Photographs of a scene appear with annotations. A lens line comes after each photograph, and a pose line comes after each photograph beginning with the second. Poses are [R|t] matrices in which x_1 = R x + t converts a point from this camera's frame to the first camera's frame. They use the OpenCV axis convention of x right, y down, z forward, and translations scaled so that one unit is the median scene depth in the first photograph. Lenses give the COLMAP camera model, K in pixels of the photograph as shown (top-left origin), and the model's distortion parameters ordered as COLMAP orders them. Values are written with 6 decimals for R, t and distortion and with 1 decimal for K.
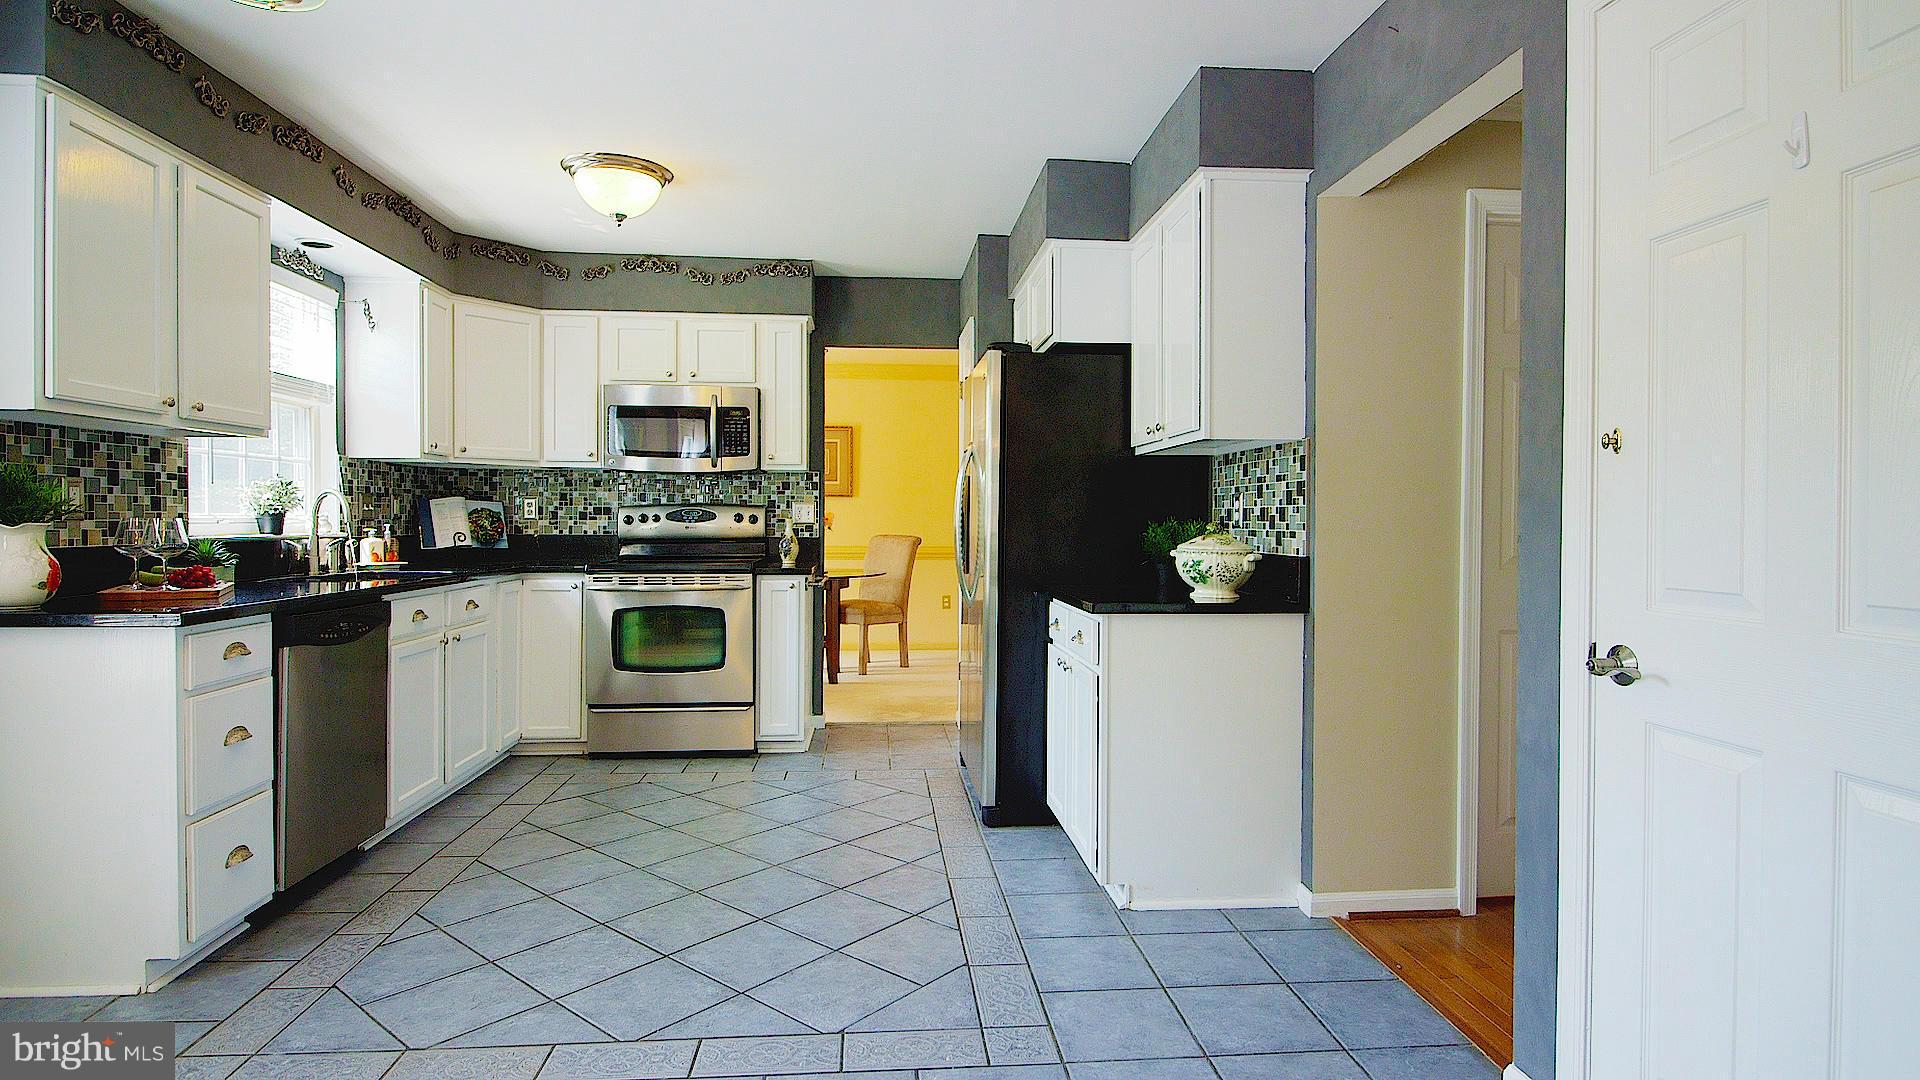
lens RADIAL K [[1004.2, 0, 960.0], [0, 1004.2, 540.0], [0, 0, 1]] dist [-0.000677, -0.000412]
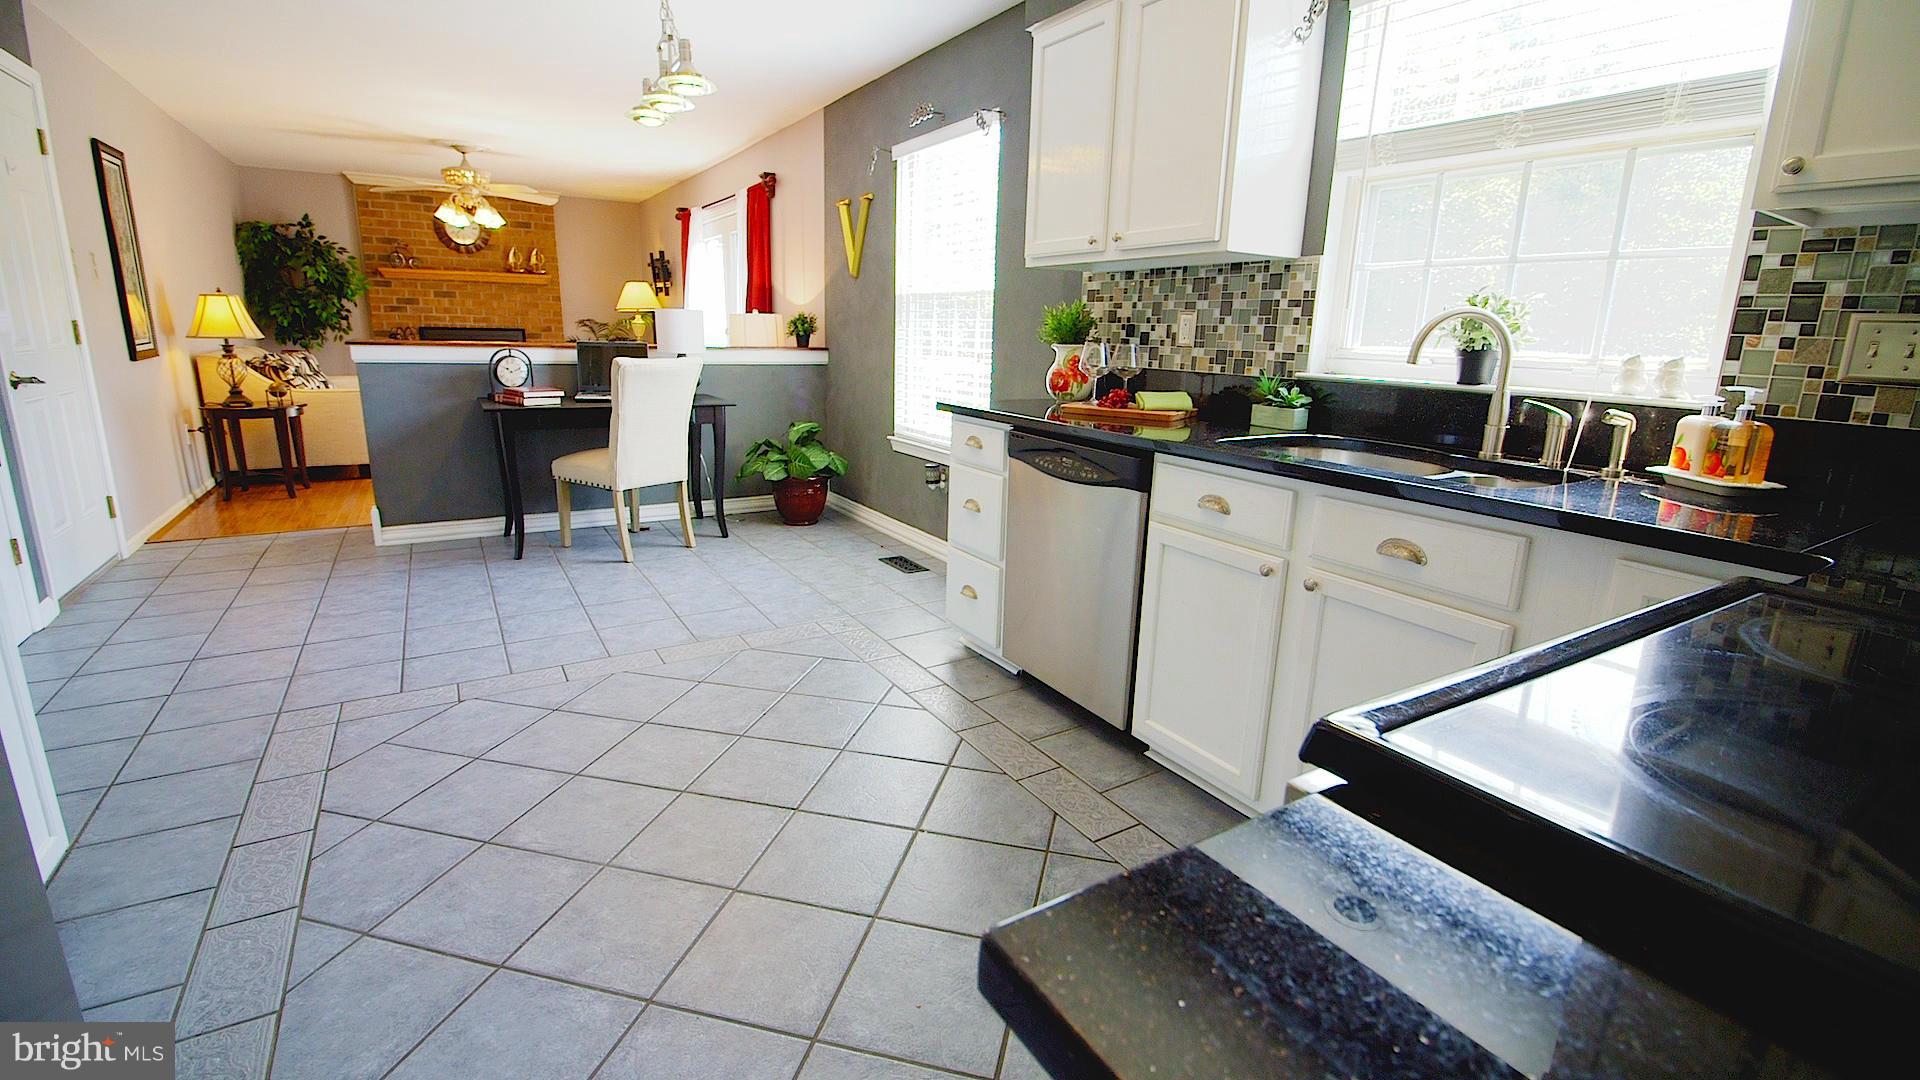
lens RADIAL K [[838.8, 0, 962.6], [0, 838.8, 532.3], [0, 0, 1]] dist [-0.001185, -0.011174]
pose [[-0.894251, 0.075020, -0.441234, -0.185956], [-0.042136, 0.967362, 0.249872, -0.043047], [0.445579, 0.242040, -0.861903, 1.711835]]
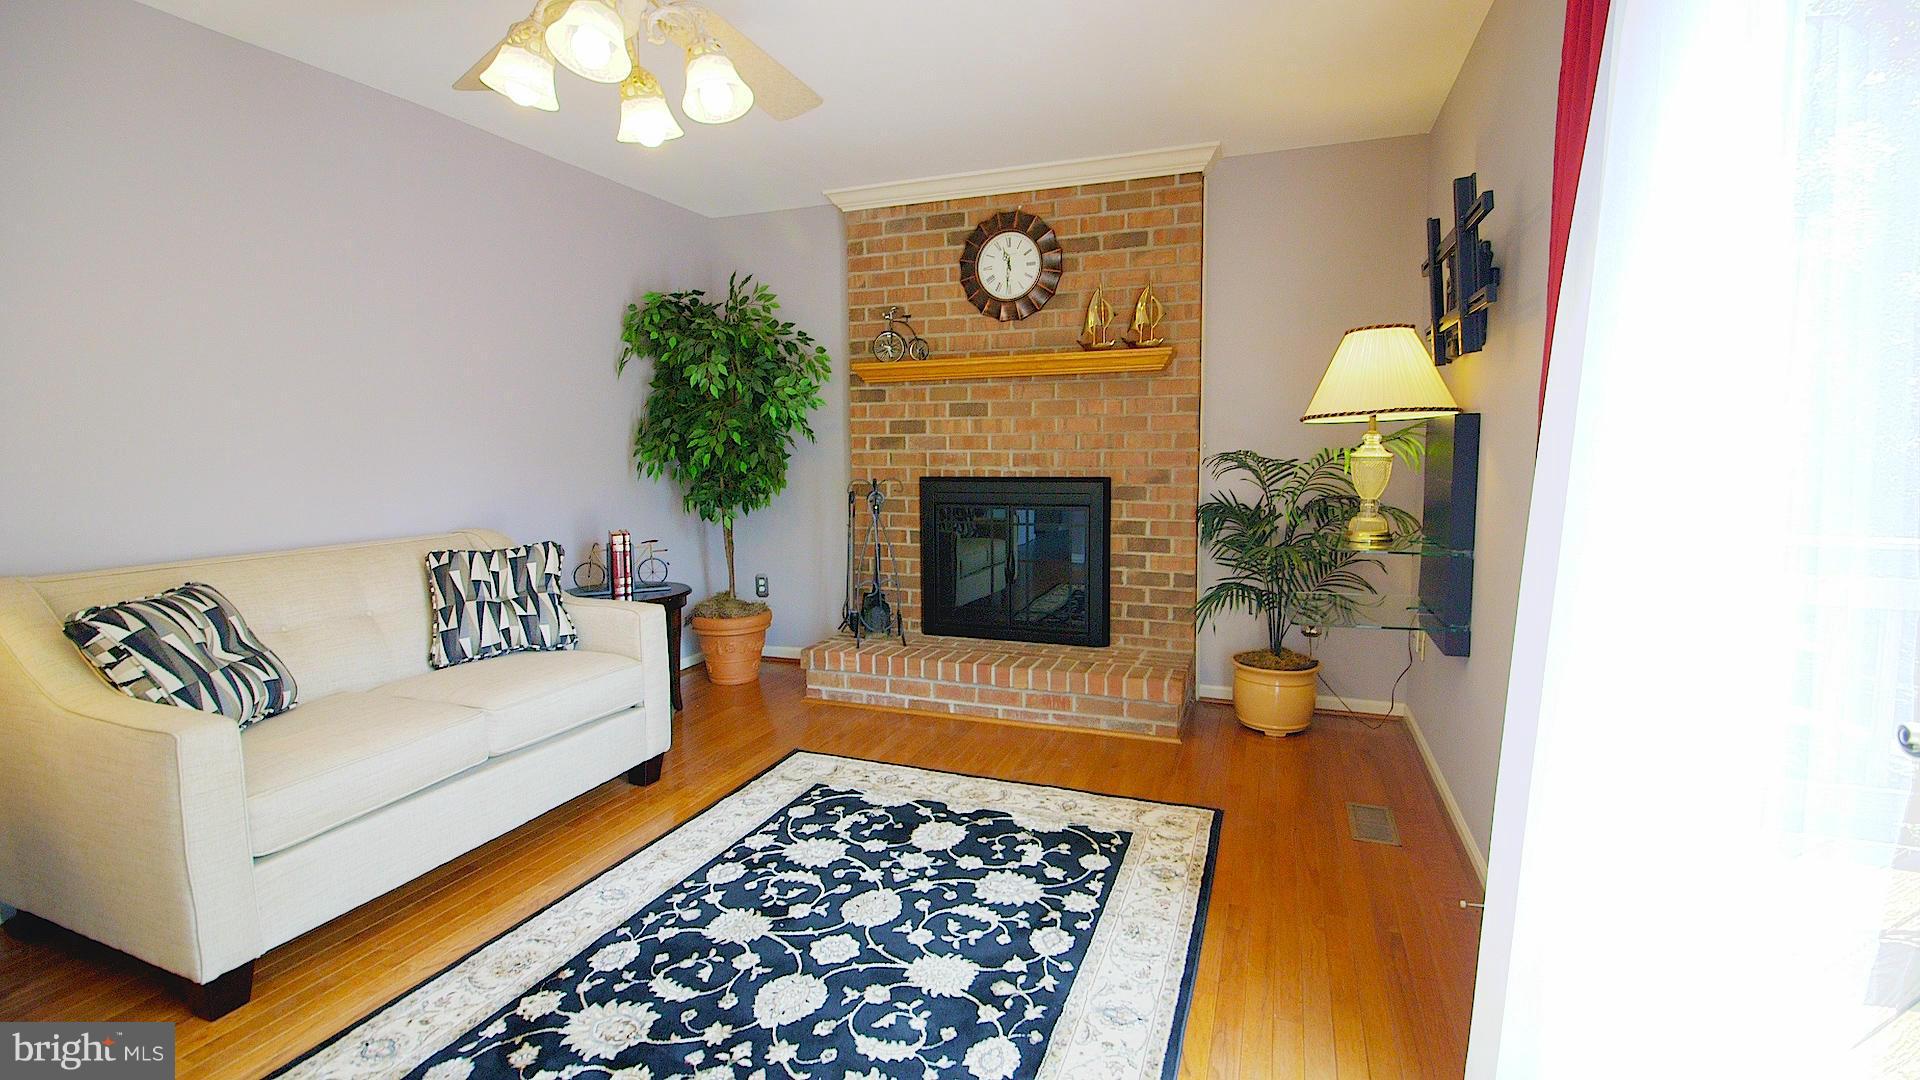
lens RADIAL K [[838.8, 0, 962.6], [0, 838.8, 532.3], [0, 0, 1]] dist [-0.001185, -0.011174]
pose [[-0.898428, -0.042103, 0.437097, -0.532971], [0.011156, 0.992883, 0.118569, -0.003198], [-0.438979, 0.111402, -0.891565, -0.531009]]
